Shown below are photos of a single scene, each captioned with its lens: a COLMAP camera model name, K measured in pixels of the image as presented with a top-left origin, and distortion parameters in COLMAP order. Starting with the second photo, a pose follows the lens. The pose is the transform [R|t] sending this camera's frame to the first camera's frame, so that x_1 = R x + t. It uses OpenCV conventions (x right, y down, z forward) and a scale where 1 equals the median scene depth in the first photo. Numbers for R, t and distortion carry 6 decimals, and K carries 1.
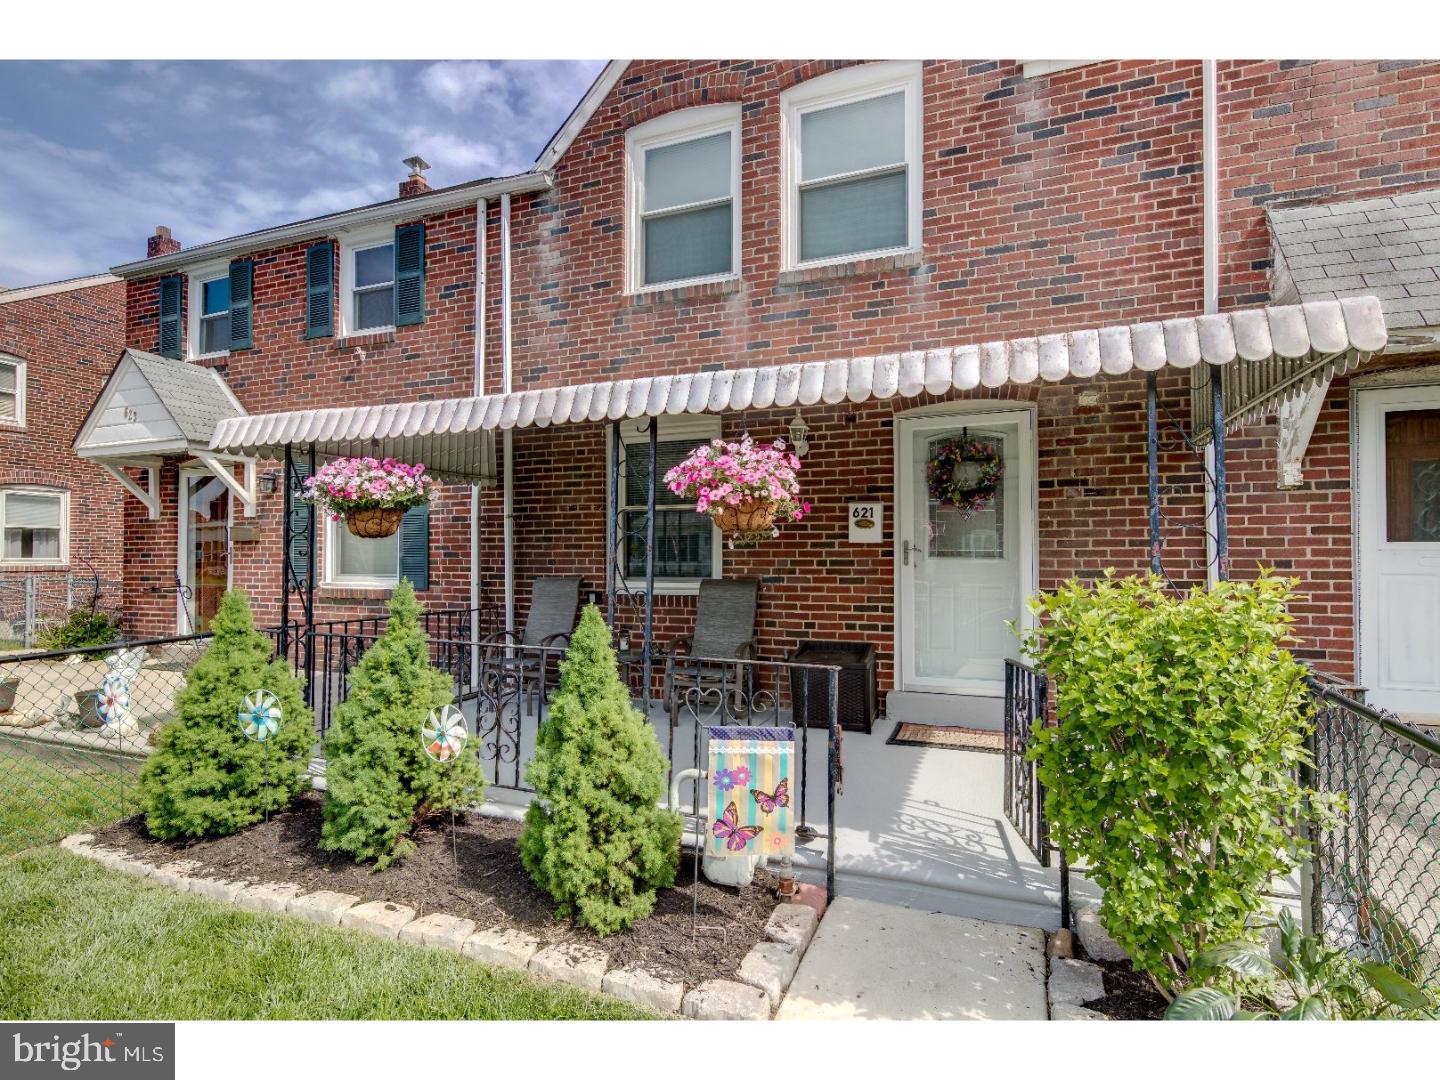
lens RADIAL K [[727.1, 0, 717.1], [0, 727.1, 545.5], [0, 0, 1]] dist [0.014169, -0.010761]
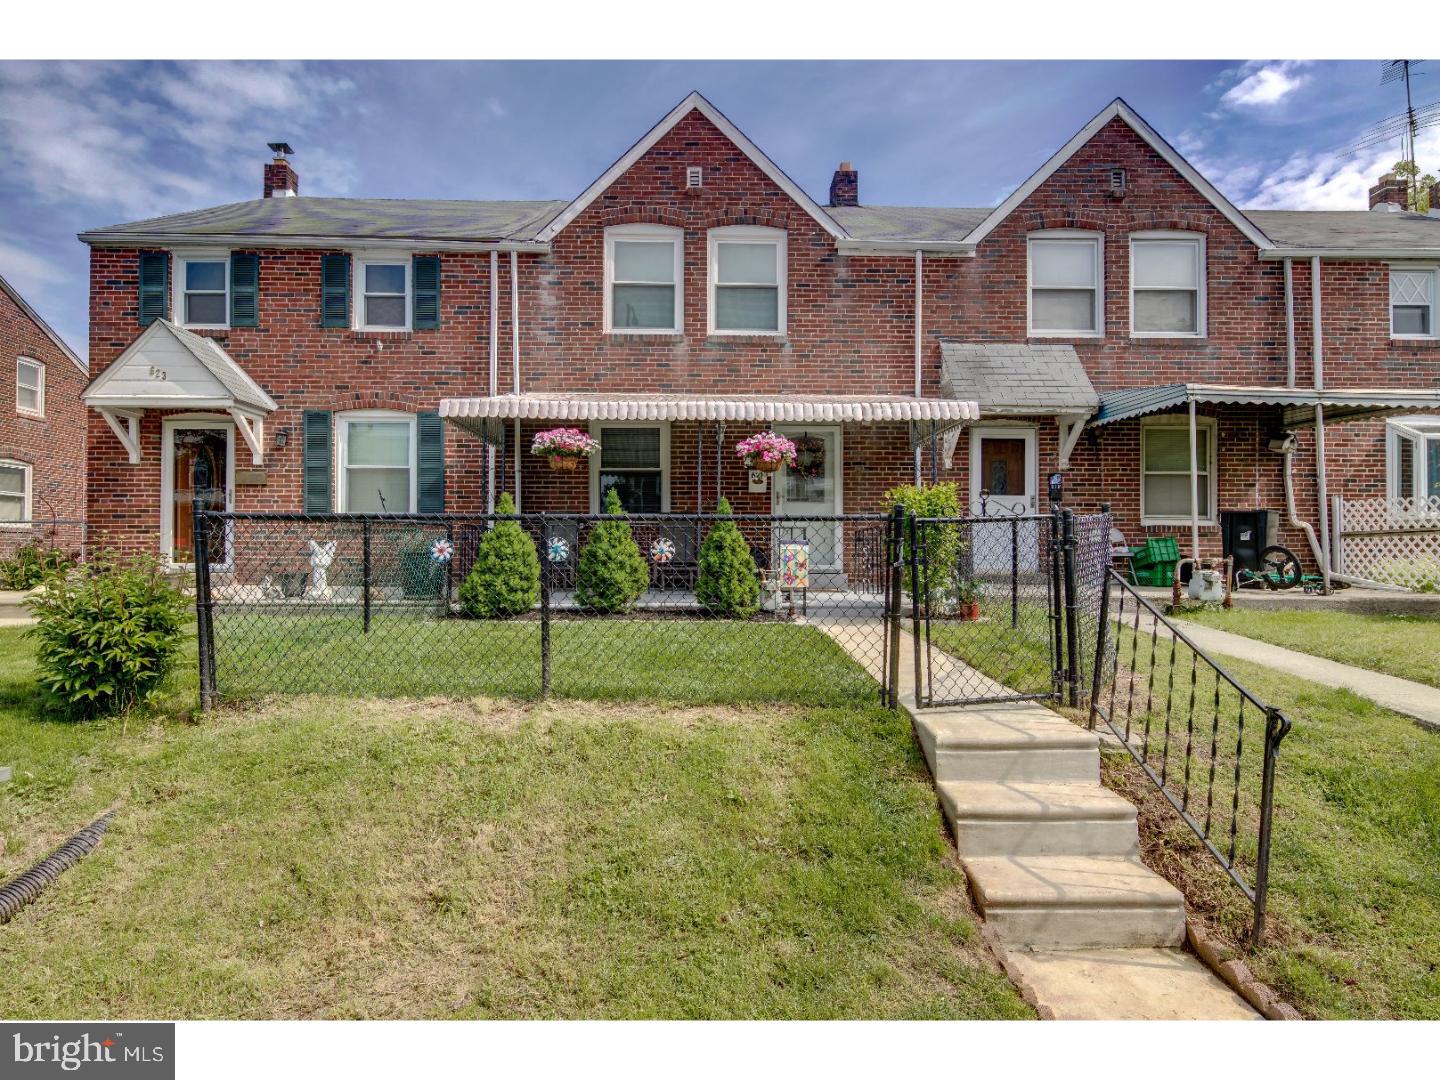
lens RADIAL K [[757.6, 0, 720.6], [0, 757.6, 544.8], [0, 0, 1]] dist [0.004270, -0.001334]
pose [[0.920012, 0.008192, 0.391804, -0.602810], [-0.010105, 0.999945, 0.002820, 0.120016], [-0.391759, -0.006553, 0.920045, -0.684098]]
